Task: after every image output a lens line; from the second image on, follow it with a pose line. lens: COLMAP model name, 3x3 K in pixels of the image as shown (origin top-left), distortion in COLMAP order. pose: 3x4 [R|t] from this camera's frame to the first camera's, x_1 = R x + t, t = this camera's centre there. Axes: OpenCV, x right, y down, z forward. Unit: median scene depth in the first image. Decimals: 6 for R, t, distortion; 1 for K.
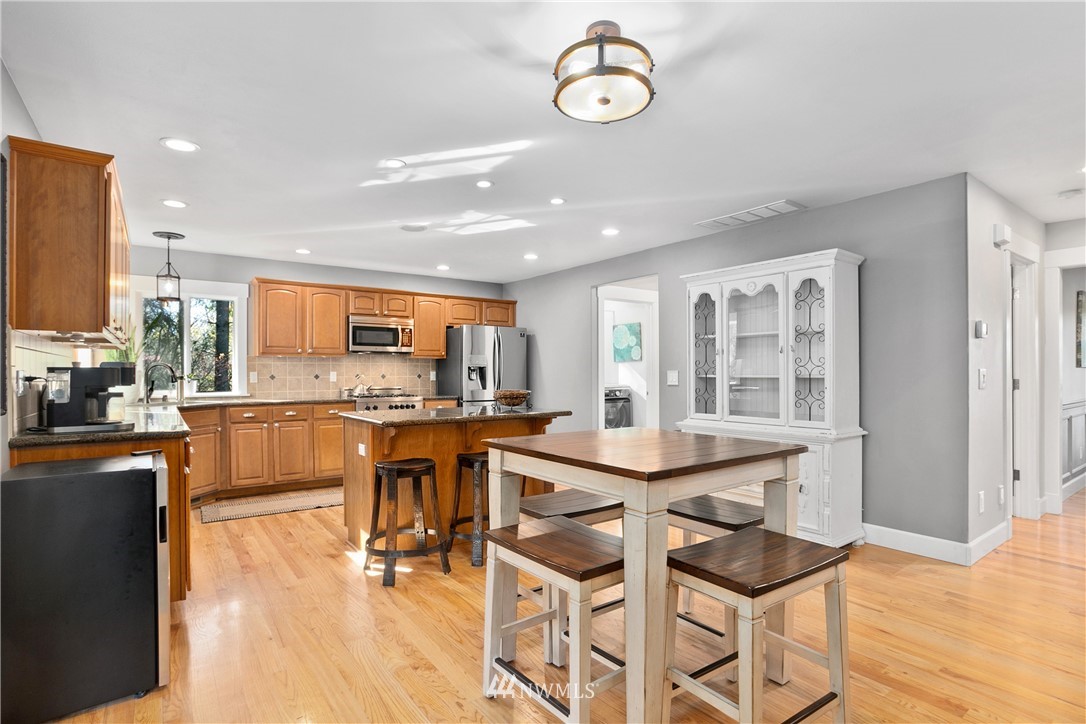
lens RADIAL K [[532.3, 0, 544.4], [0, 532.3, 372.0], [0, 0, 1]] dist [-0.043116, 0.022657]
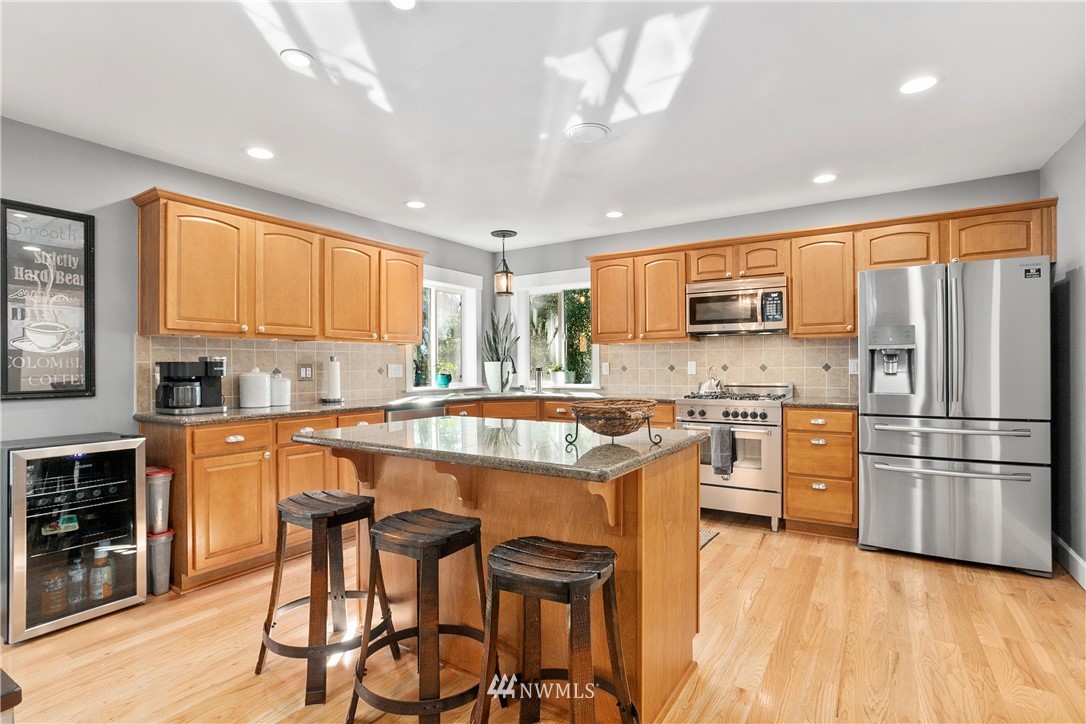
lens RADIAL K [[532.3, 0, 547.4], [0, 532.3, 364.5], [0, 0, 1]] dist [-0.043116, 0.022657]
pose [[0.353959, -0.000753, -0.935260, 0.256004], [0.007787, 0.999967, 0.002142, 0.000929], [0.935228, -0.008041, 0.353954, 0.574051]]
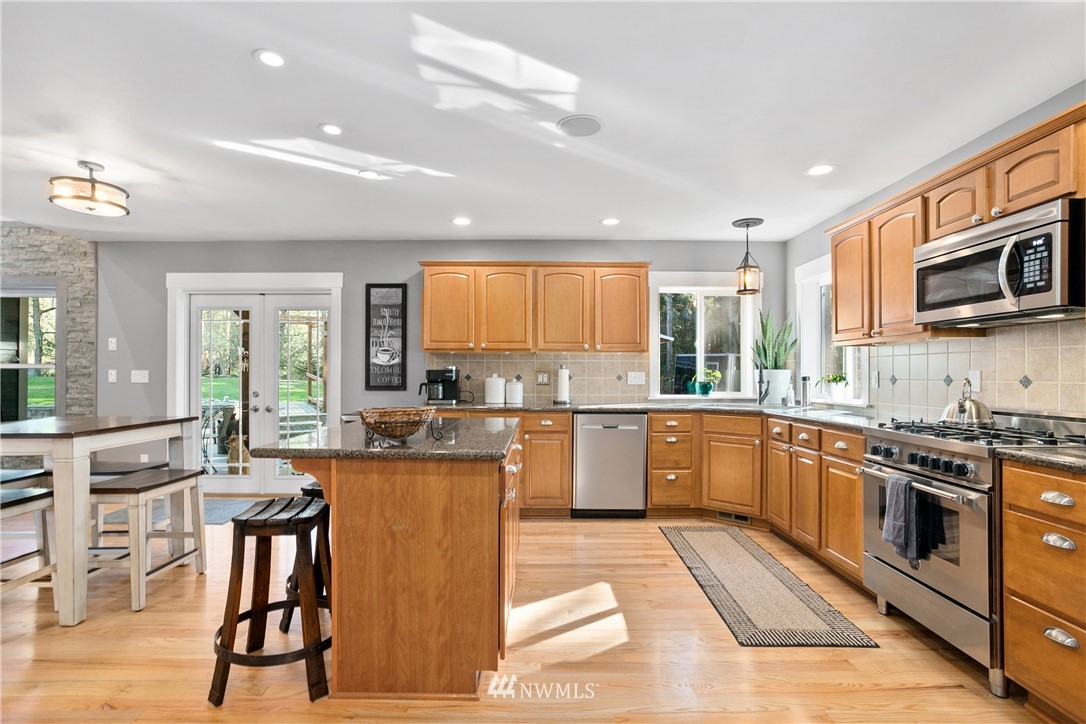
lens RADIAL K [[532.3, 0, 539.4], [0, 532.3, 368.1], [0, 0, 1]] dist [-0.043116, 0.022657]
pose [[-0.597336, -0.004009, -0.801981, 0.197254], [0.002331, 0.999975, -0.006735, 0.000096], [0.801988, -0.005892, -0.597312, 1.034904]]
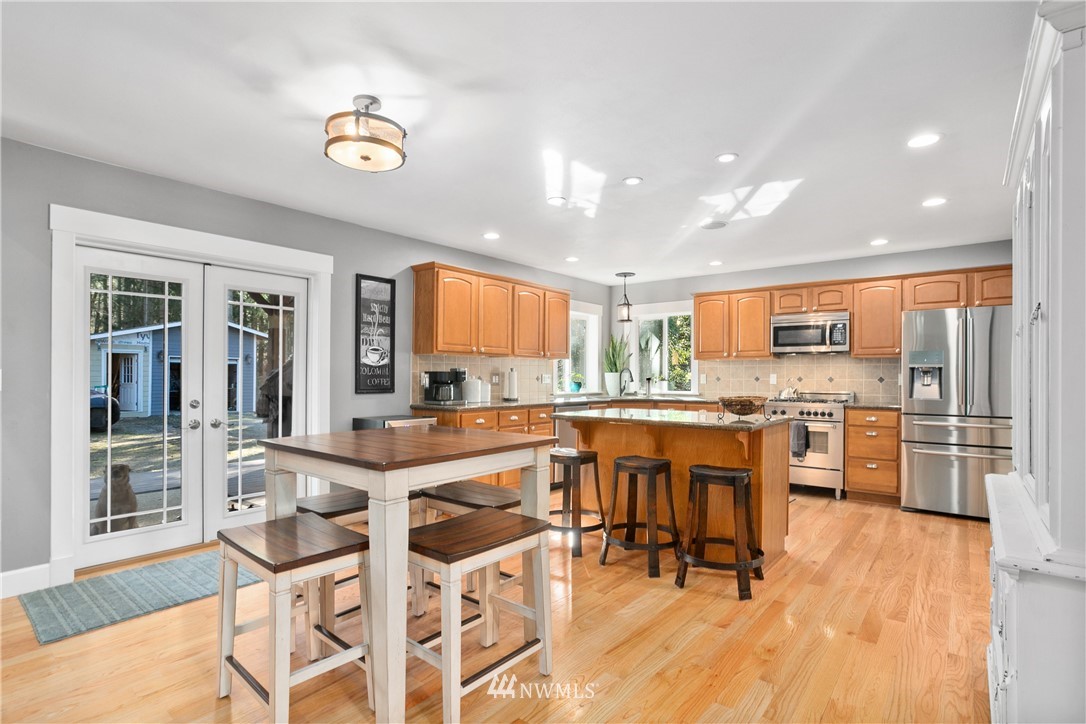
lens RADIAL K [[532.3, 0, 549.0], [0, 532.3, 376.8], [0, 0, 1]] dist [-0.043116, 0.022657]
pose [[0.253994, 0.006757, -0.967182, 0.480580], [-0.002617, 0.999977, 0.006299, -0.000558], [0.967202, 0.000931, 0.254006, 0.367557]]
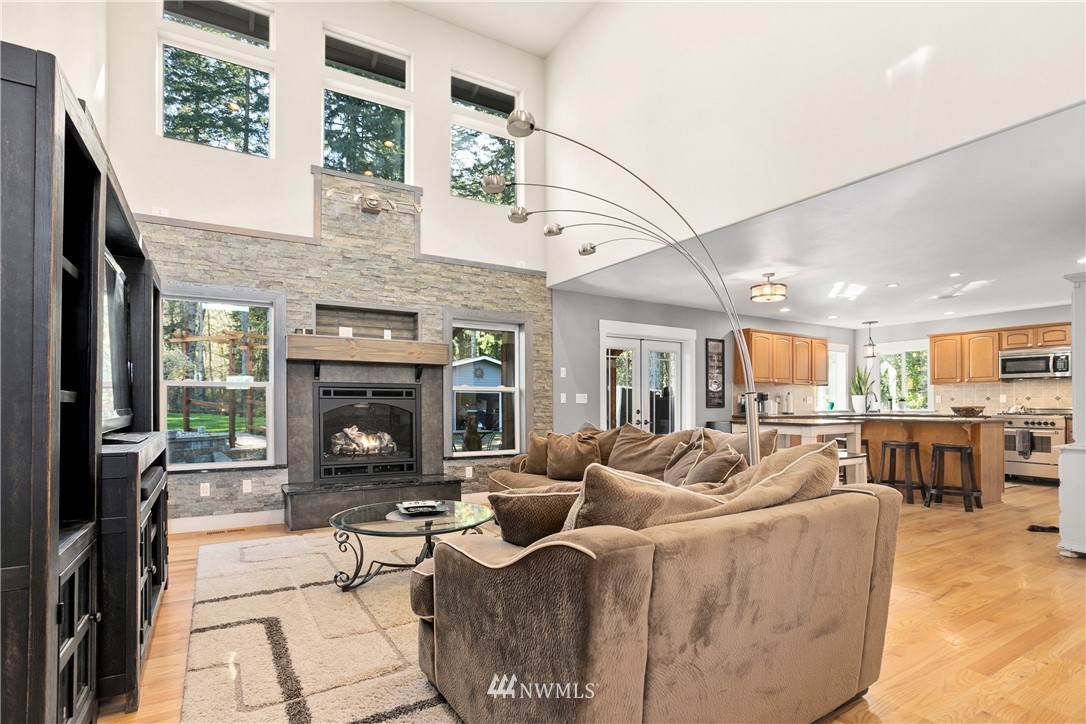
lens RADIAL K [[532.3, 0, 547.8], [0, 532.3, 401.8], [0, 0, 1]] dist [-0.043116, 0.022657]
pose [[-0.098127, -0.000809, -0.995174, 1.034985], [0.003180, 0.999994, -0.001127, 0.015372], [0.995169, -0.003275, -0.098124, 0.027079]]
